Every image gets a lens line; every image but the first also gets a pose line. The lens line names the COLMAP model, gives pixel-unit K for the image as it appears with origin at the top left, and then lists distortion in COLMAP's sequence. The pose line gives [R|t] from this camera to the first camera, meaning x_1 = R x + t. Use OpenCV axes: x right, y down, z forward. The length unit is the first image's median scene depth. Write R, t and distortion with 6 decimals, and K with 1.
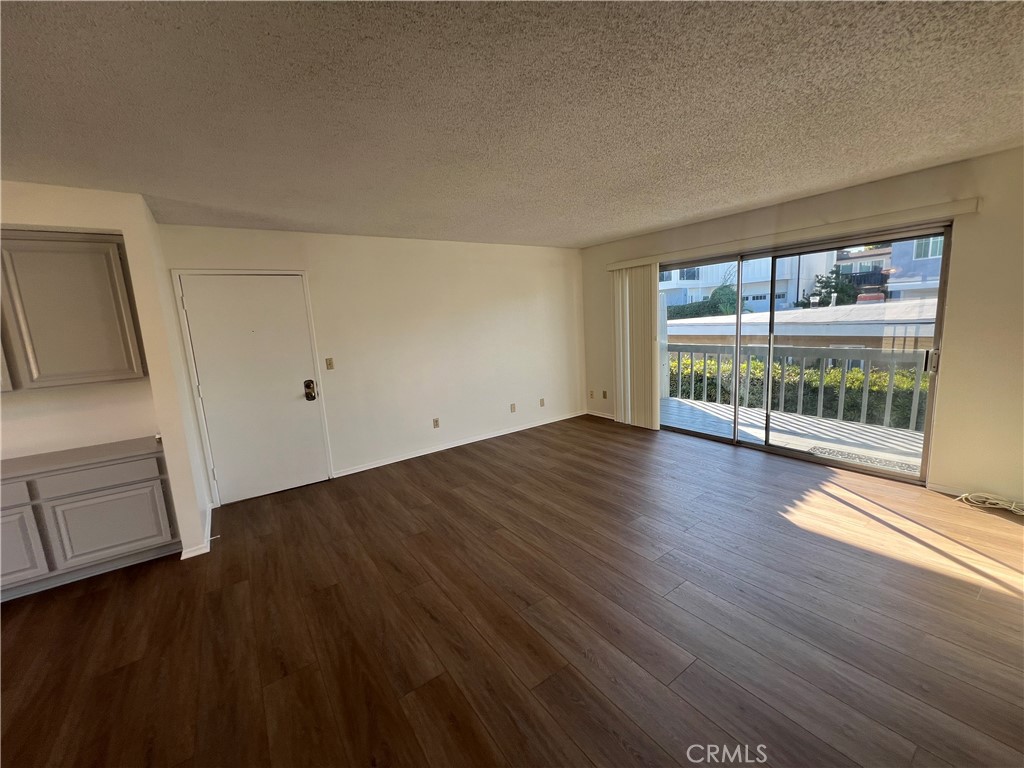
lens RADIAL K [[410.3, 0, 511.1], [0, 410.3, 383.5], [0, 0, 1]] dist [0.003505, -0.000862]
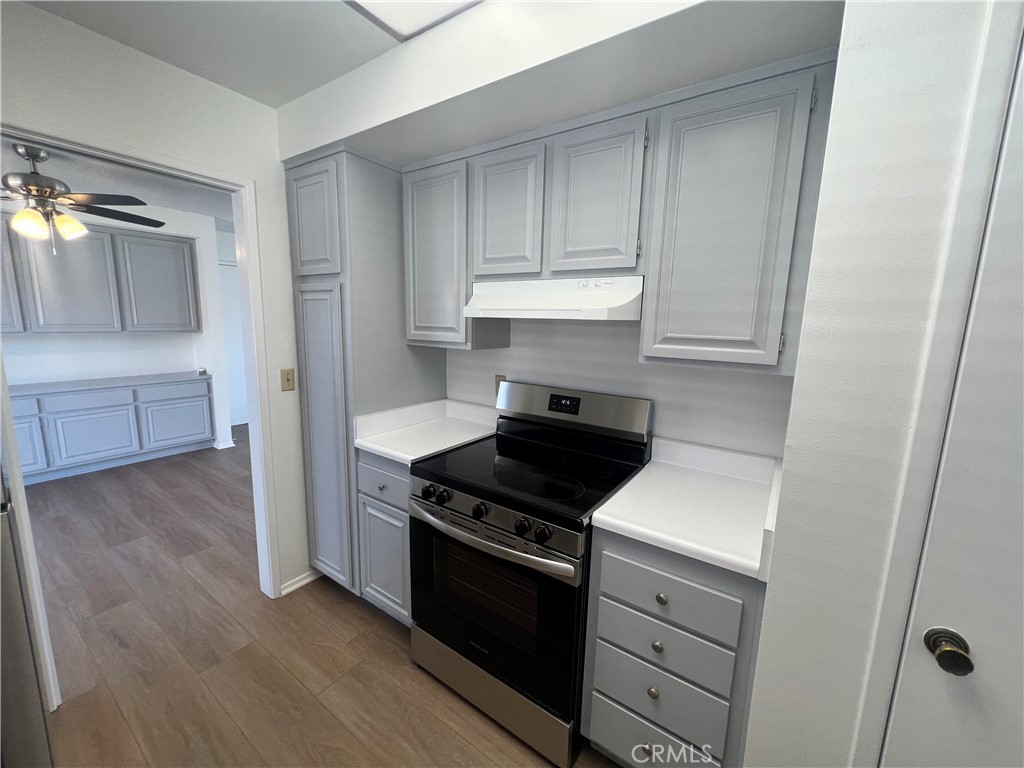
lens RADIAL K [[409.1, 0, 510.5], [0, 409.1, 384.4], [0, 0, 1]] dist [-0.000526, 0.001041]
pose [[0.933642, 0.029936, 0.356954, -0.341920], [-0.031146, 0.999512, -0.002359, 0.156834], [-0.356851, -0.008915, 0.934119, -0.870640]]
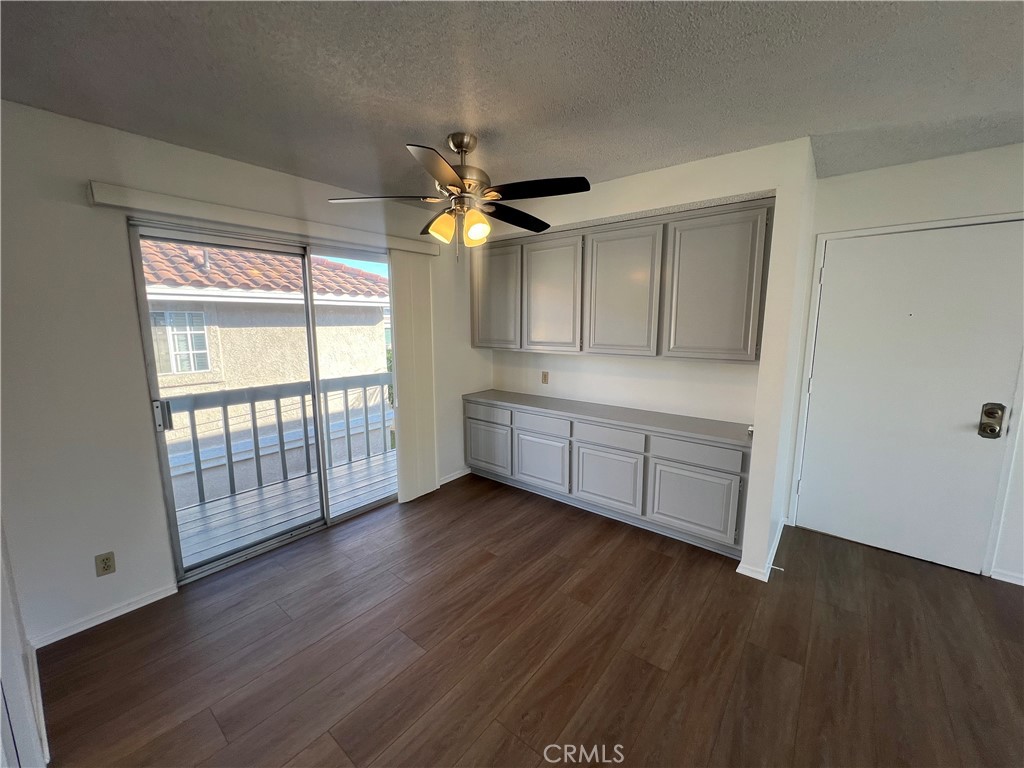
lens RADIAL K [[409.1, 0, 509.4], [0, 409.1, 380.8], [0, 0, 1]] dist [-0.000526, 0.001041]
pose [[0.271940, 0.200742, -0.941143, -0.202538], [-0.162812, 0.973499, 0.160599, -0.029346], [0.948441, 0.109556, 0.297417, 0.246192]]
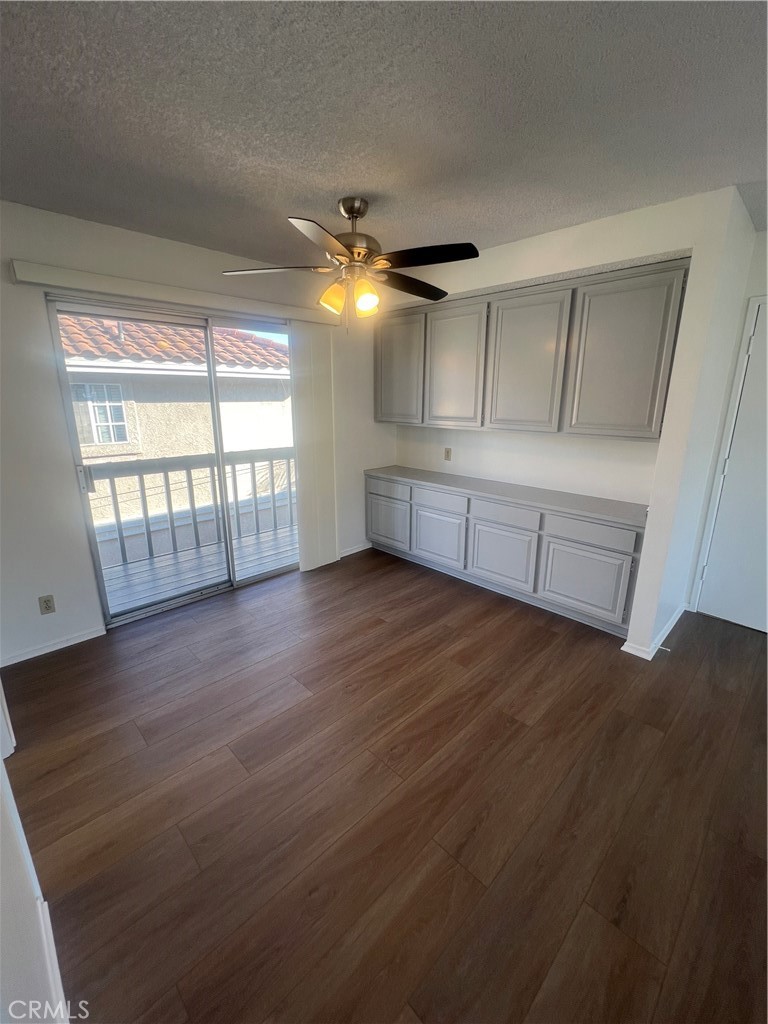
lens RADIAL K [[433.0, 0, 387.7], [0, 433.0, 506.8], [0, 0, 1]] dist [0.001630, -0.000658]
pose [[0.170144, 0.306445, -0.936559, -0.114076], [-0.165589, 0.945793, 0.279384, -0.039461], [0.971407, 0.107549, 0.211665, 0.293677]]
